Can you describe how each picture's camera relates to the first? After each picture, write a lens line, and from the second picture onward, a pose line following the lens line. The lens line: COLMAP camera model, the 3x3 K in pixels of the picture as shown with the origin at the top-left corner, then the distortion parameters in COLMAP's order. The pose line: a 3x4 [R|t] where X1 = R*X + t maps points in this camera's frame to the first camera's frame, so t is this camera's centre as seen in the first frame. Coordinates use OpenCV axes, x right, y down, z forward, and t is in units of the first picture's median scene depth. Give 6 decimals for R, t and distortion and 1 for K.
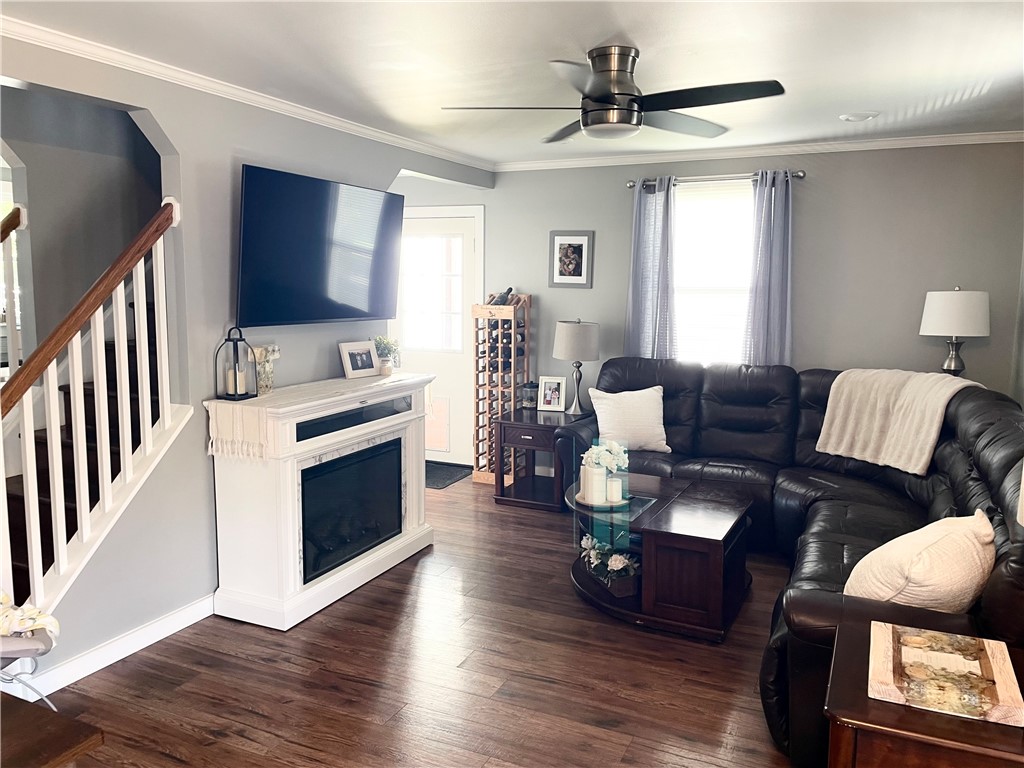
lens RADIAL K [[773.9, 0, 527.6], [0, 773.9, 381.0], [0, 0, 1]] dist [0.114124, -0.144386]
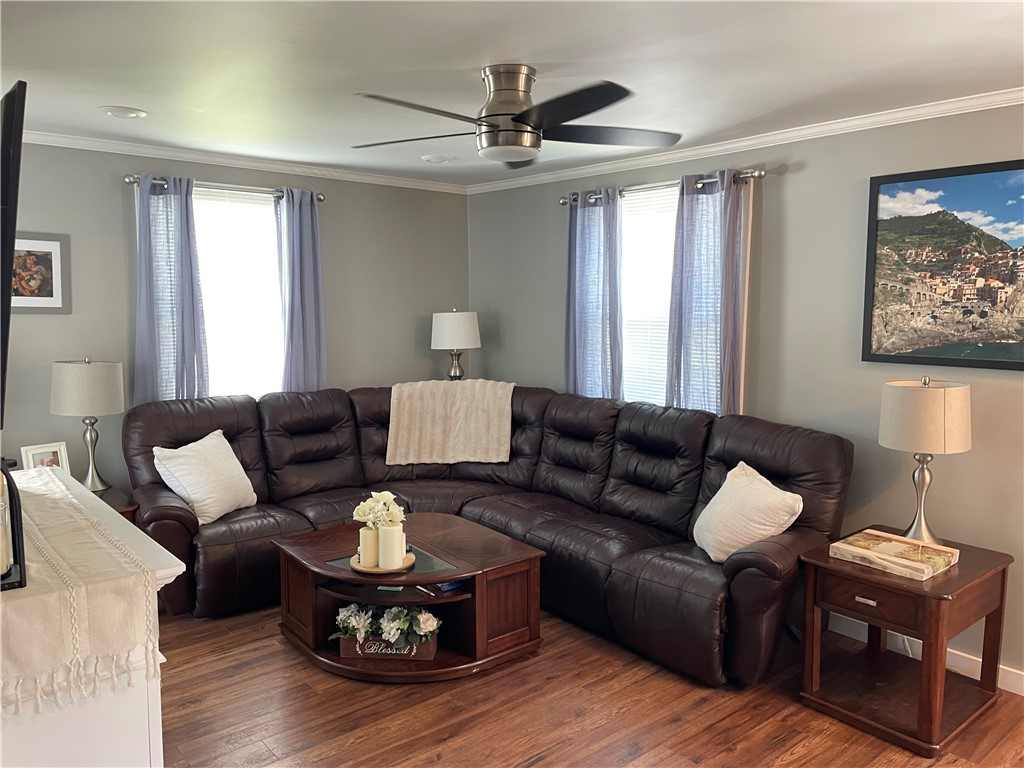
lens RADIAL K [[760.6, 0, 511.7], [0, 760.6, 375.9], [0, 0, 1]] dist [0.009504, 0.002851]
pose [[0.425652, -0.097926, 0.899573, -0.454117], [0.113166, 0.992083, 0.054449, -0.064066], [-0.897783, 0.078625, 0.433364, 0.387329]]
